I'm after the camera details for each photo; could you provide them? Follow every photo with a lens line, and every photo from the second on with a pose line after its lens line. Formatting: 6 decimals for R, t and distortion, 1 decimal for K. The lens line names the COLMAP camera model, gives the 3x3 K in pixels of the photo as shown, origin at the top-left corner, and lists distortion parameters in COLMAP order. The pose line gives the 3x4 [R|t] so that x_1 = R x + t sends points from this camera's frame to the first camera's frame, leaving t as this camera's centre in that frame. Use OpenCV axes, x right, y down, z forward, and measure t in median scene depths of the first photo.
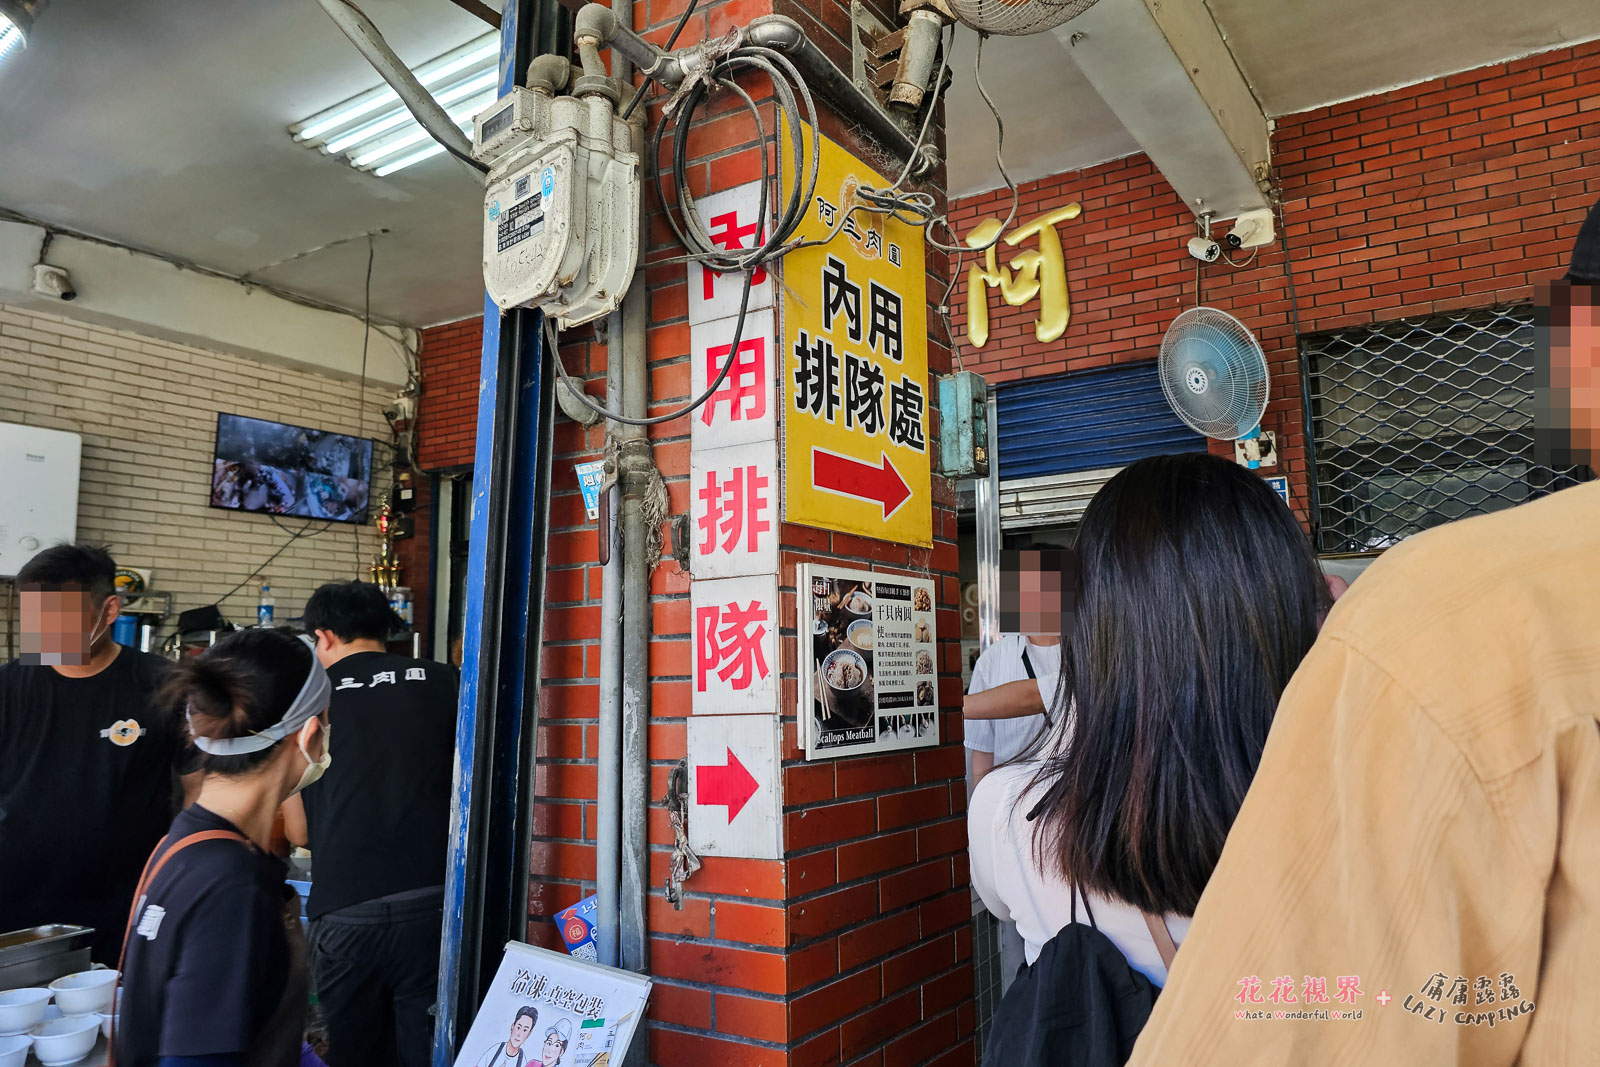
lens RADIAL K [[1155.2, 0, 800.0], [0, 1155.2, 533.5], [0, 0, 1]] dist [0.070758, -0.000700]
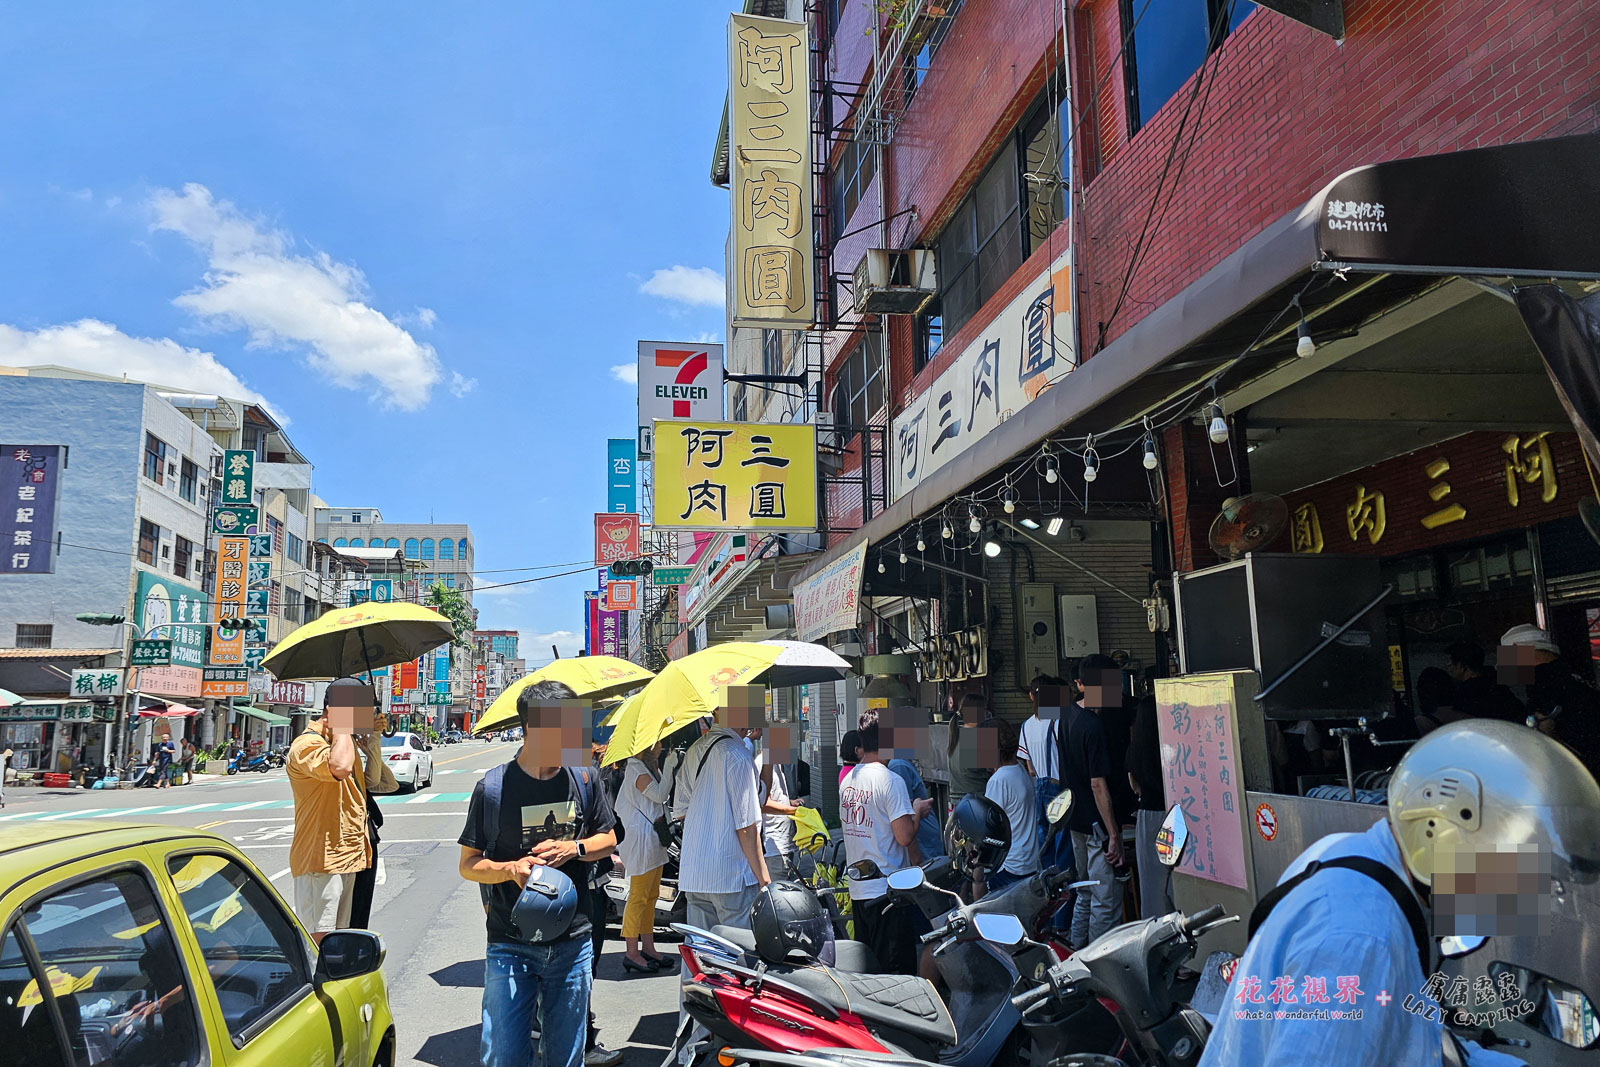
lens RADIAL K [[1155.2, 0, 800.0], [0, 1155.2, 533.5], [0, 0, 1]] dist [0.070758, -0.000700]
pose [[0.676808, -0.129368, -0.724703, 0.590558], [0.115428, 0.990910, -0.069089, -0.097933], [0.727054, -0.036891, 0.685589, -0.863900]]
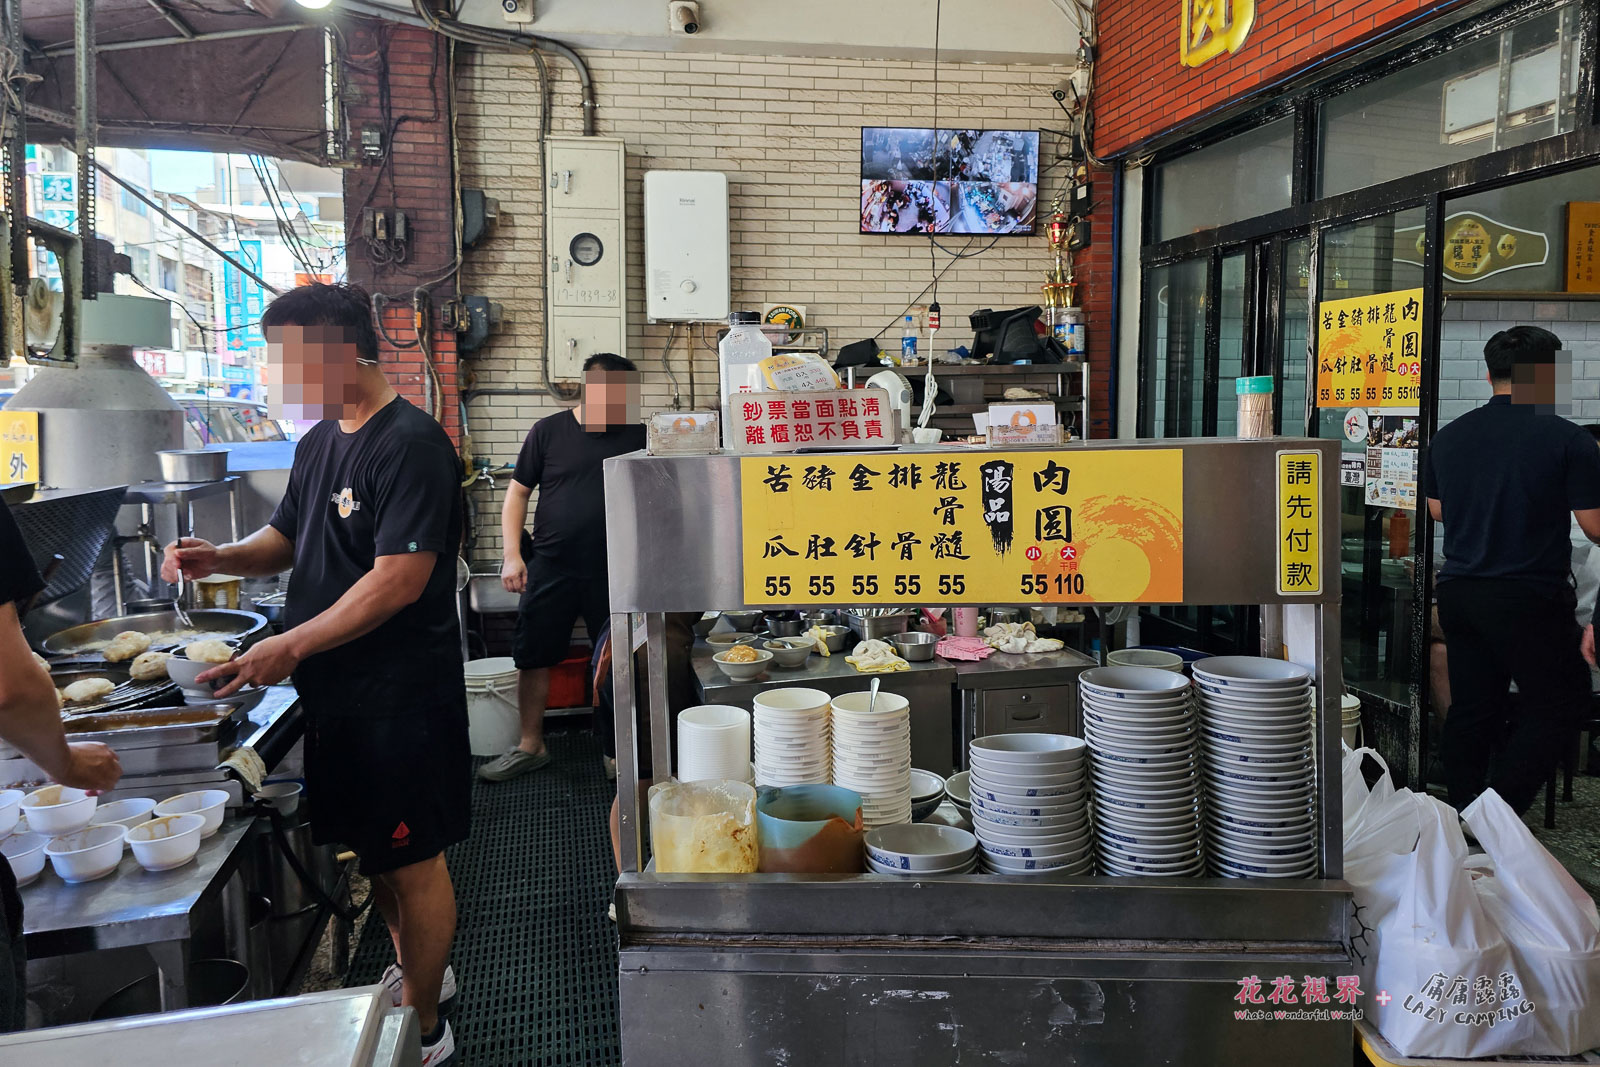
lens RADIAL K [[1141.8, 0, 798.9], [0, 1141.8, 466.7], [0, 0, 1]] dist [0.065212, -0.001718]
pose [[0.693042, 0.041044, -0.719728, 0.124087], [0.090327, 0.985566, 0.143182, 0.024485], [0.715216, -0.164242, 0.679331, 0.305581]]
